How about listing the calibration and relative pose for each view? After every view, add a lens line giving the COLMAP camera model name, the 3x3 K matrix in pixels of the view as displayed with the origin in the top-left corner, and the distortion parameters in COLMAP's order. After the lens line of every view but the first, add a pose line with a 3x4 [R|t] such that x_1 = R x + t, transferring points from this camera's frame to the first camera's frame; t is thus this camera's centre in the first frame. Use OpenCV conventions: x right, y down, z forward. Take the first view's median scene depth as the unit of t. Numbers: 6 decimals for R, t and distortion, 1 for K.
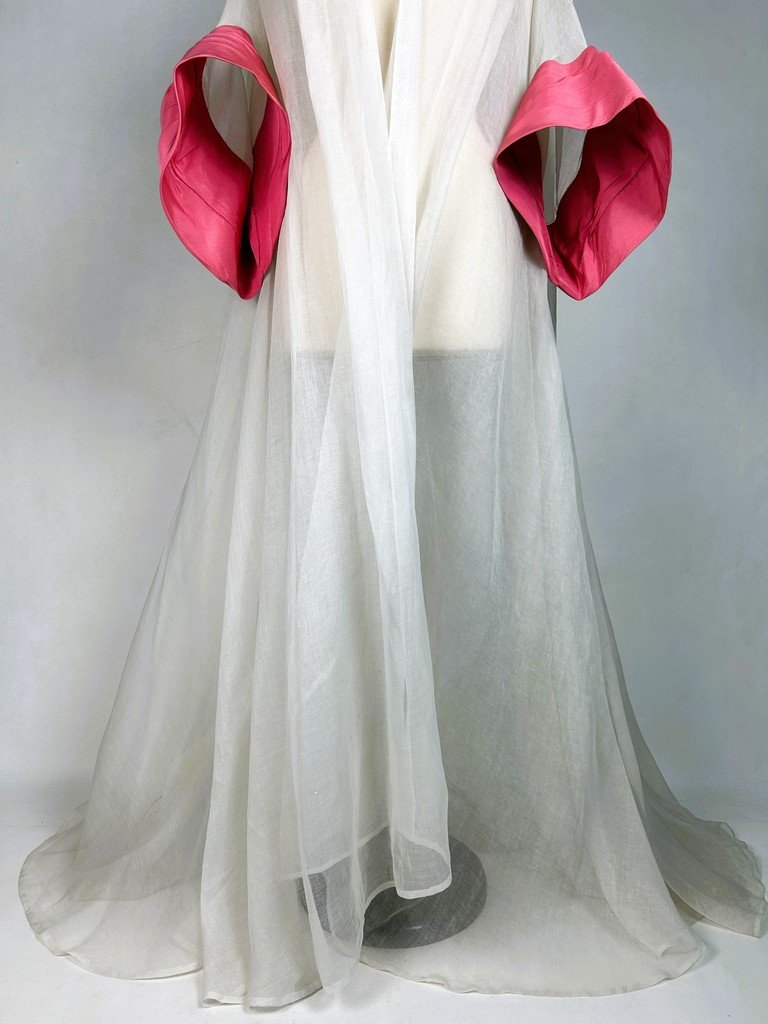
lens RADIAL K [[817.4, 0, 379.2], [0, 817.4, 518.6], [0, 0, 1]] dist [0.041558, -0.060790]
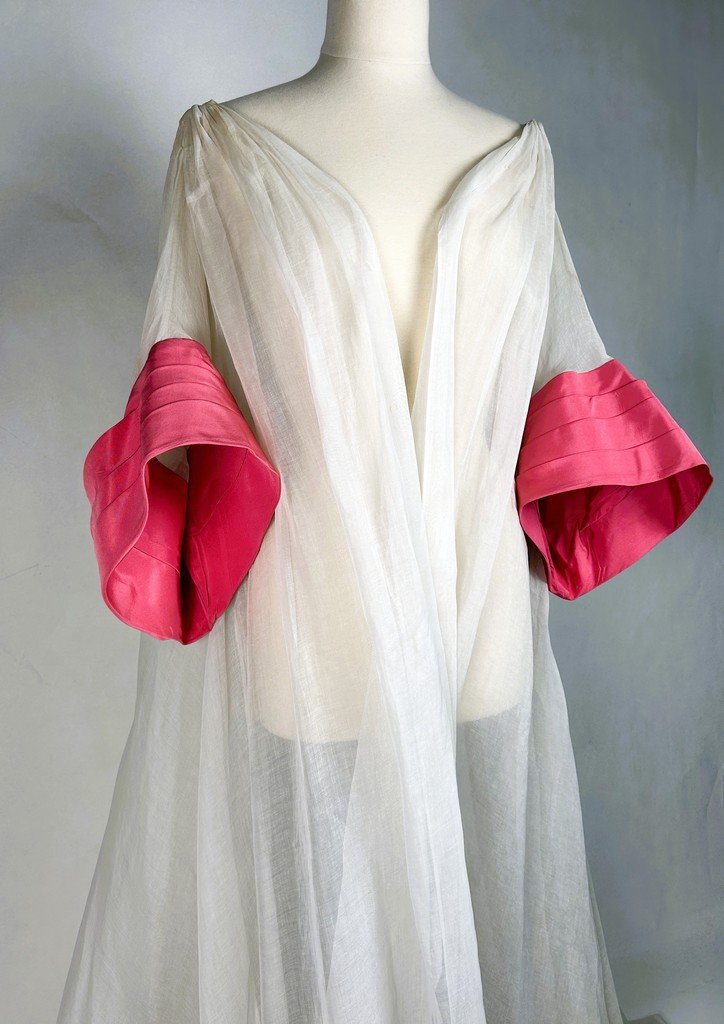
lens RADIAL K [[840.4, 0, 362.0], [0, 840.4, 512.0], [0, 0, 1]] dist [0.014121, 0.004571]
pose [[0.941791, -0.093996, 0.322793, -0.272751], [0.060102, 0.991727, 0.113429, -0.506877], [-0.330784, -0.087426, 0.939648, 0.238887]]
